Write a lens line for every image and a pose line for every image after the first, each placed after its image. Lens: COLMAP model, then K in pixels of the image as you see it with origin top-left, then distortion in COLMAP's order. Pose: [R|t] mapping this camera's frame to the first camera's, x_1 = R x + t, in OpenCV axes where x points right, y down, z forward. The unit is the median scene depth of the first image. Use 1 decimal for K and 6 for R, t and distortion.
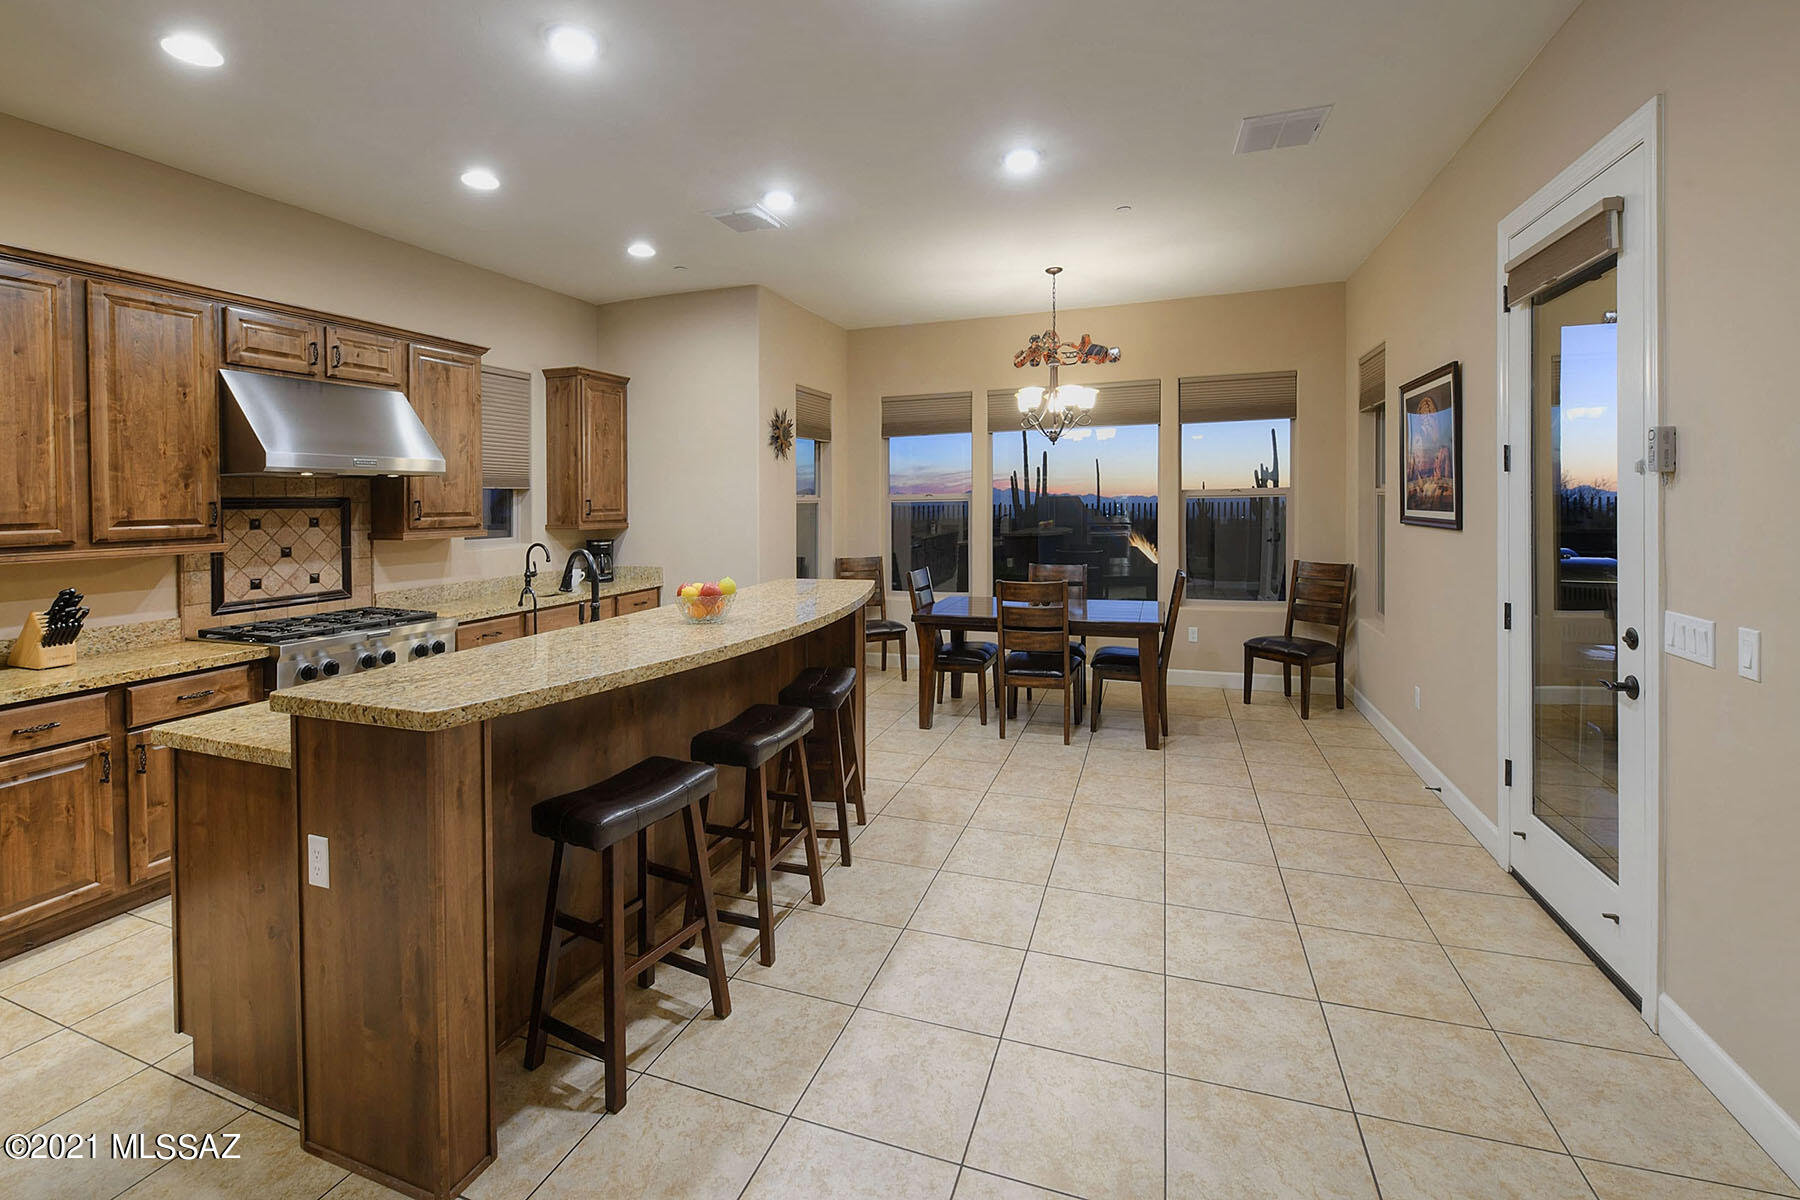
lens RADIAL K [[746.5, 0, 900.0], [0, 746.5, 600.0], [0, 0, 1]] dist [-0.022104, -0.000280]
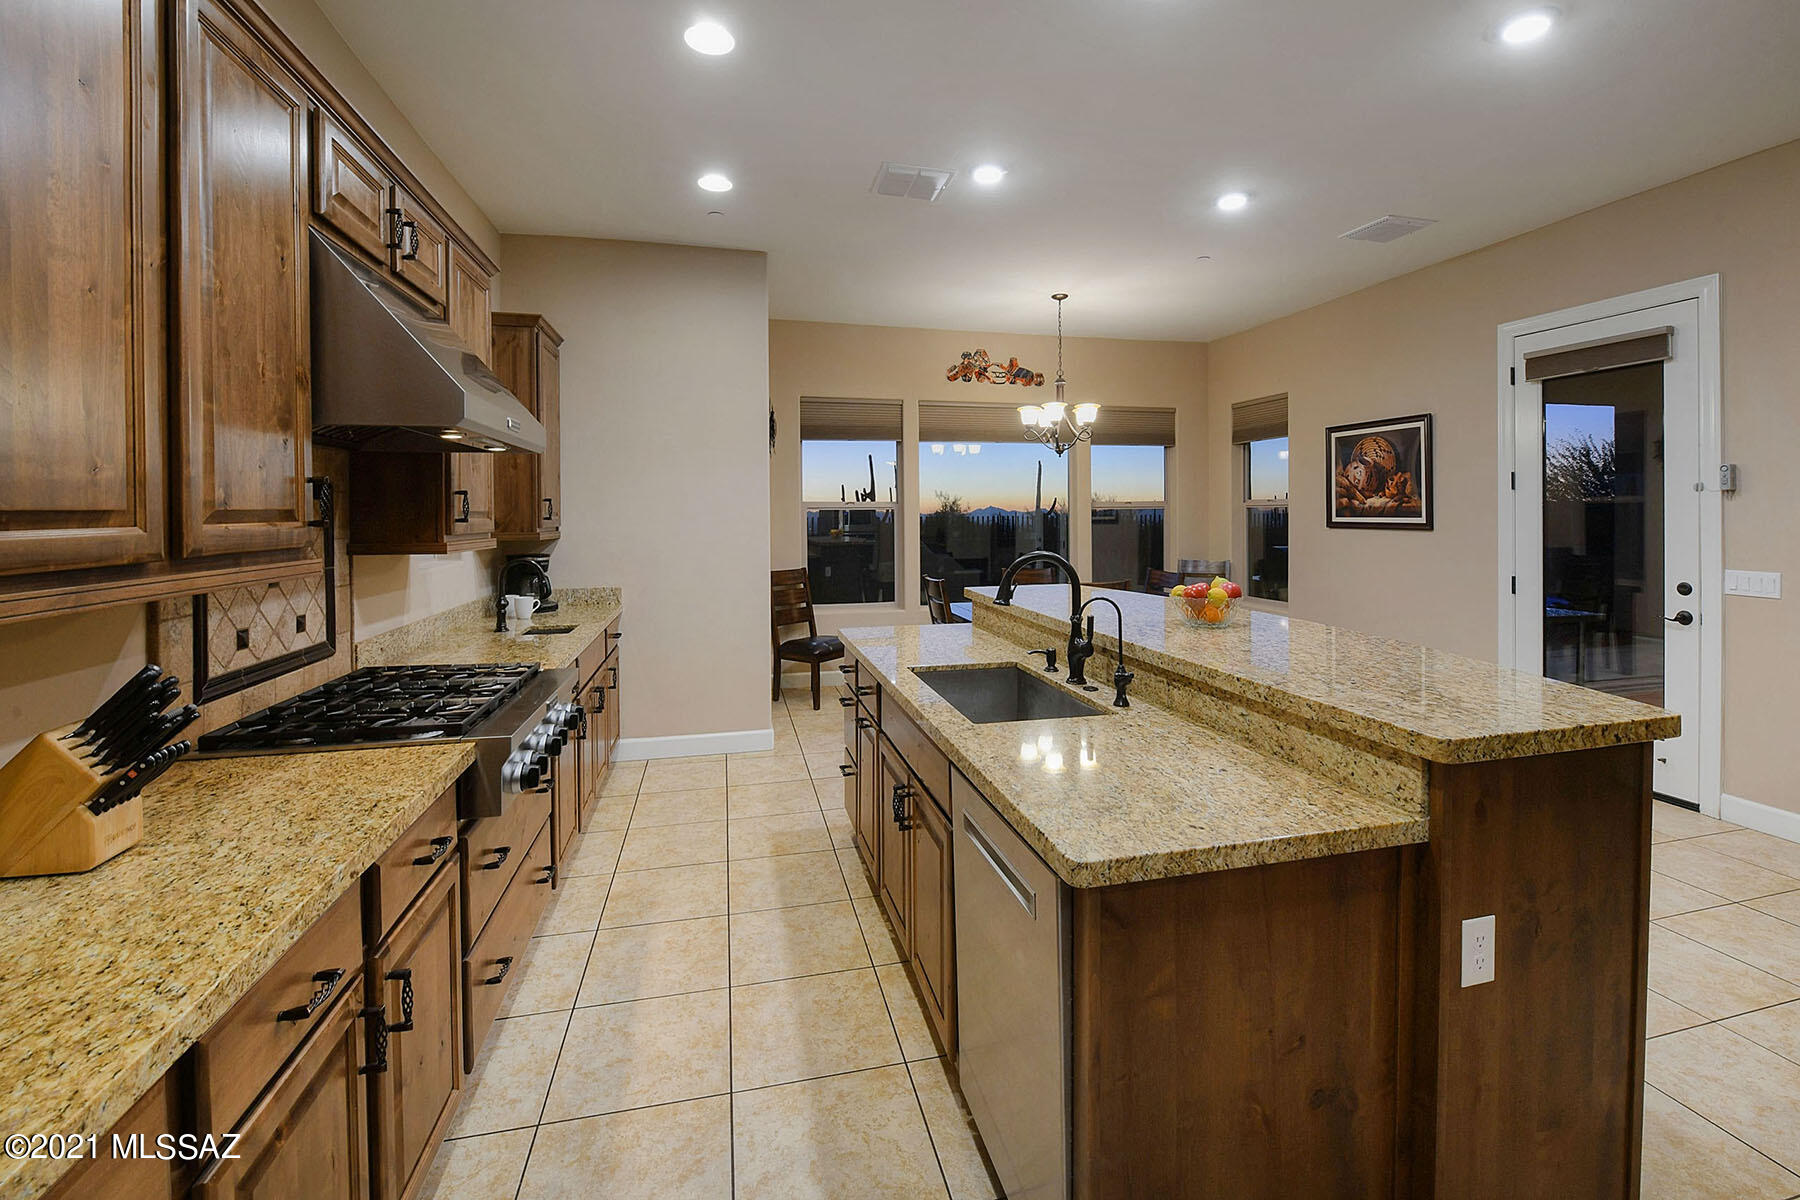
lens RADIAL K [[732.7, 0, 913.0], [0, 732.7, 594.4], [0, 0, 1]] dist [-0.001172, -0.006485]
pose [[0.839224, -0.049581, 0.541521, -0.729356], [0.063228, 0.997977, -0.006615, -0.019102], [-0.540098, 0.039791, 0.840661, 0.290644]]
